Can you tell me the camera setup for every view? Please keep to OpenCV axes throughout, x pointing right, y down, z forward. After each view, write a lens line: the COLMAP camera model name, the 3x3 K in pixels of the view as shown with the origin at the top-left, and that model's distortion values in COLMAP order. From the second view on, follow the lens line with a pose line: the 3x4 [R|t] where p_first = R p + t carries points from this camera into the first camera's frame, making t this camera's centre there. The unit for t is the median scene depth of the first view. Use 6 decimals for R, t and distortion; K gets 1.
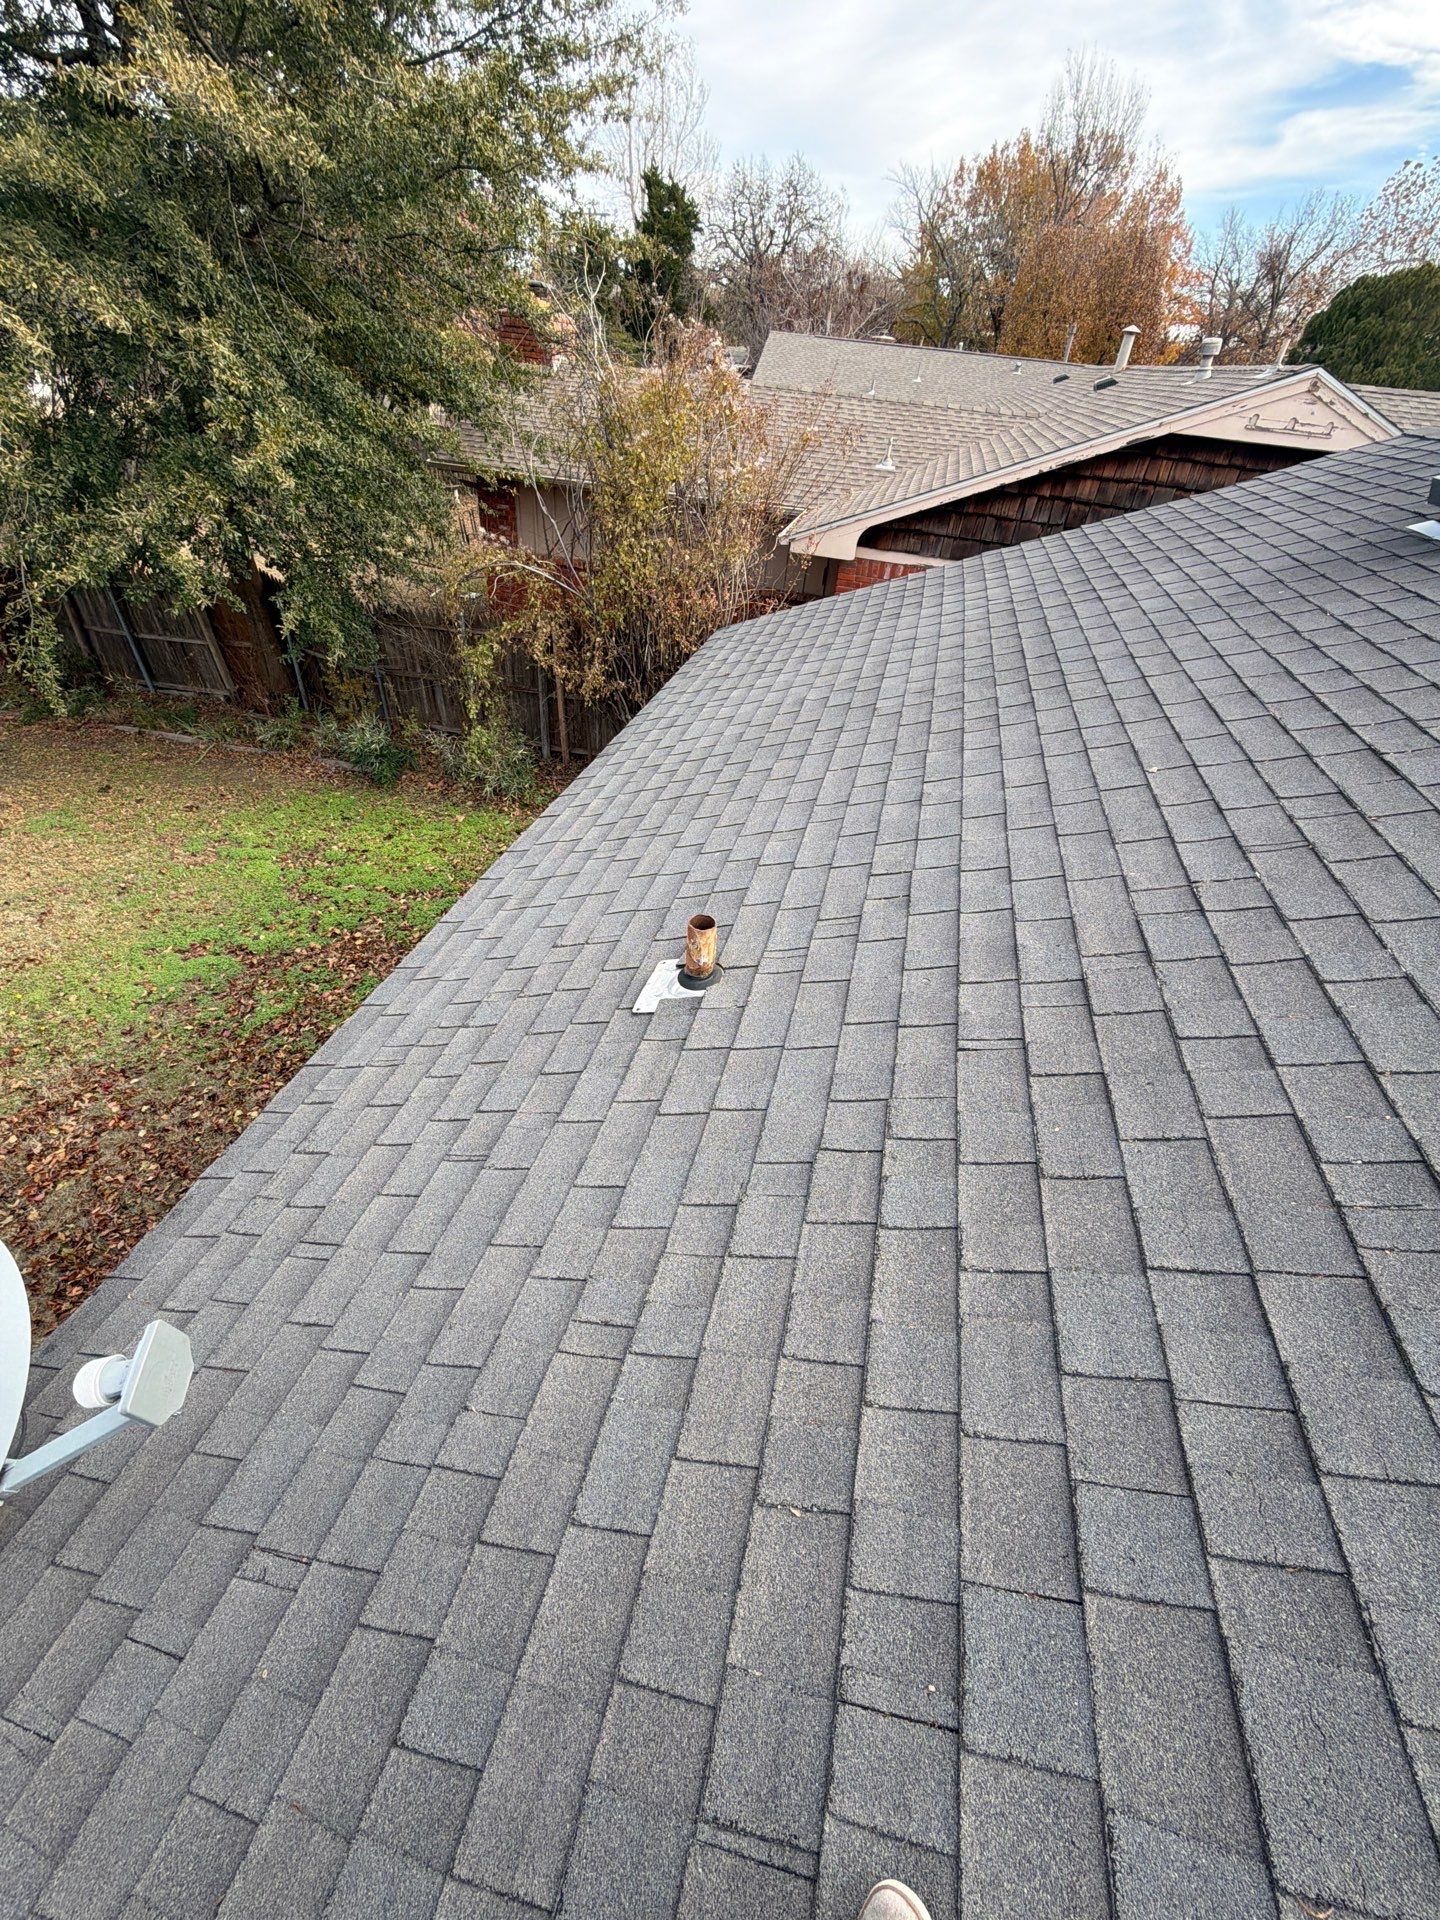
lens RADIAL K [[766.0, 0, 720.0], [0, 766.0, 960.0], [0, 0, 1]] dist [0.003328, -0.000319]
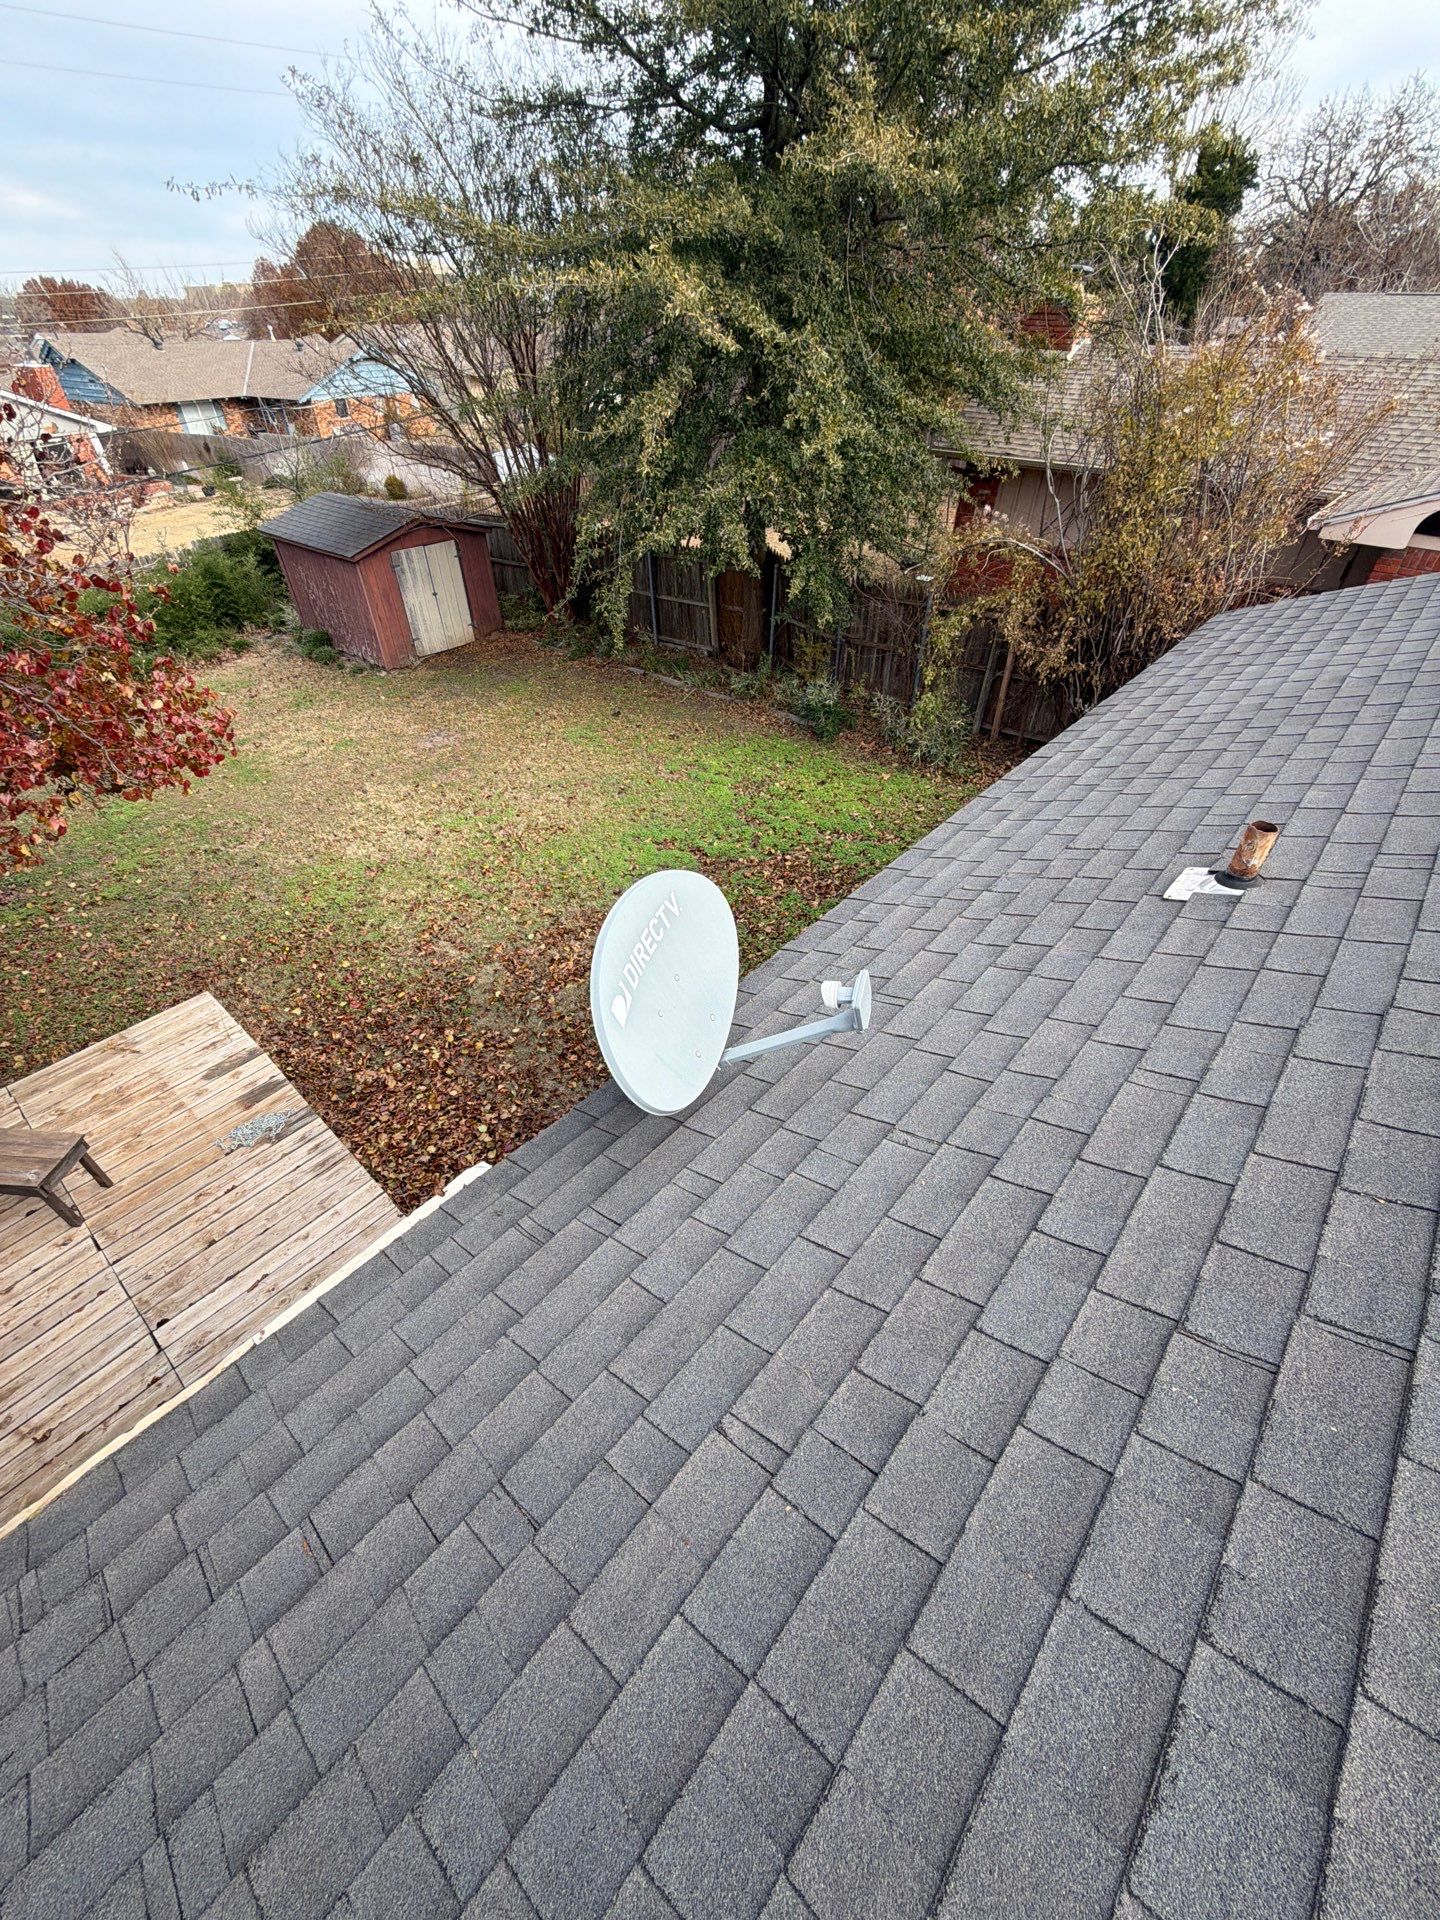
lens RADIAL K [[766.0, 0, 720.0], [0, 766.0, 960.0], [0, 0, 1]] dist [0.003328, -0.000319]
pose [[0.887399, 0.240496, -0.393300, -0.064091], [-0.238643, 0.969581, 0.054433, 0.071069], [0.394427, 0.045555, 0.917797, -0.086039]]
